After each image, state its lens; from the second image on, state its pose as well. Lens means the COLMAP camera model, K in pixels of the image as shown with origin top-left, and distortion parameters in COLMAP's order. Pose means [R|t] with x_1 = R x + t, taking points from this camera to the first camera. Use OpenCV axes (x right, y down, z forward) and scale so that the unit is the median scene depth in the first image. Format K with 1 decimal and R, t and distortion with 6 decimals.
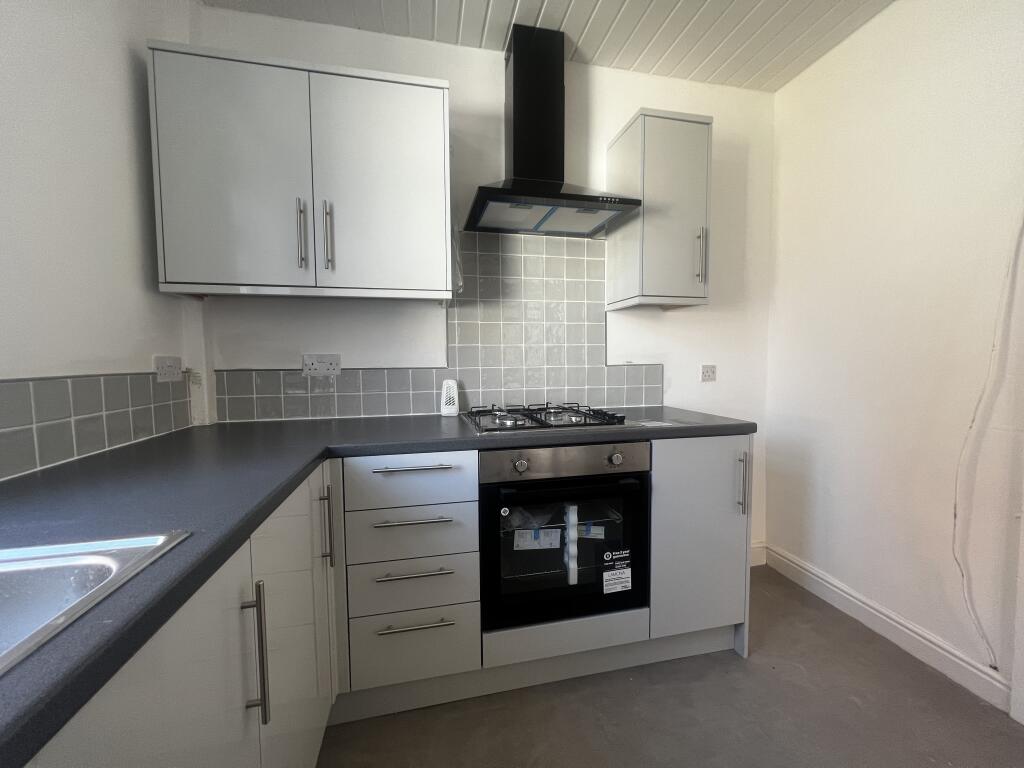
lens RADIAL K [[412.1, 0, 513.5], [0, 412.1, 382.1], [0, 0, 1]] dist [-0.002672, 0.000075]
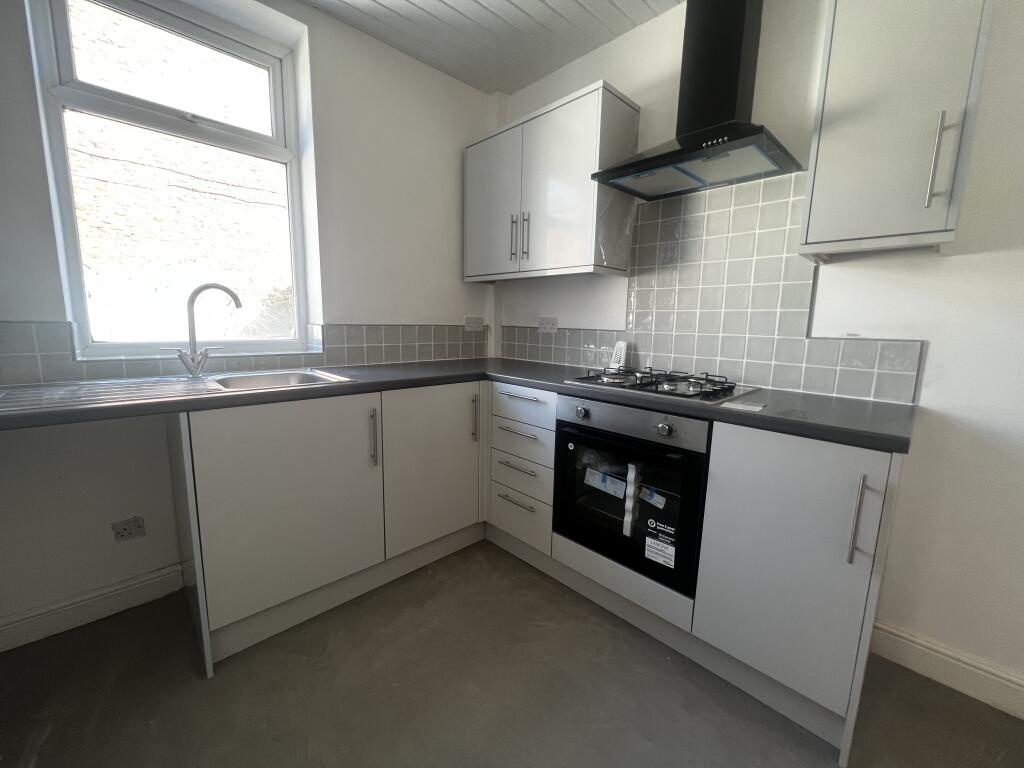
lens RADIAL K [[412.1, 0, 513.4], [0, 412.1, 383.5], [0, 0, 1]] dist [-0.002672, 0.000075]
pose [[0.520980, 0.147974, -0.840645, 0.816023], [-0.075636, 0.988988, 0.127211, -0.015946], [0.850211, -0.002691, 0.526435, 0.178414]]
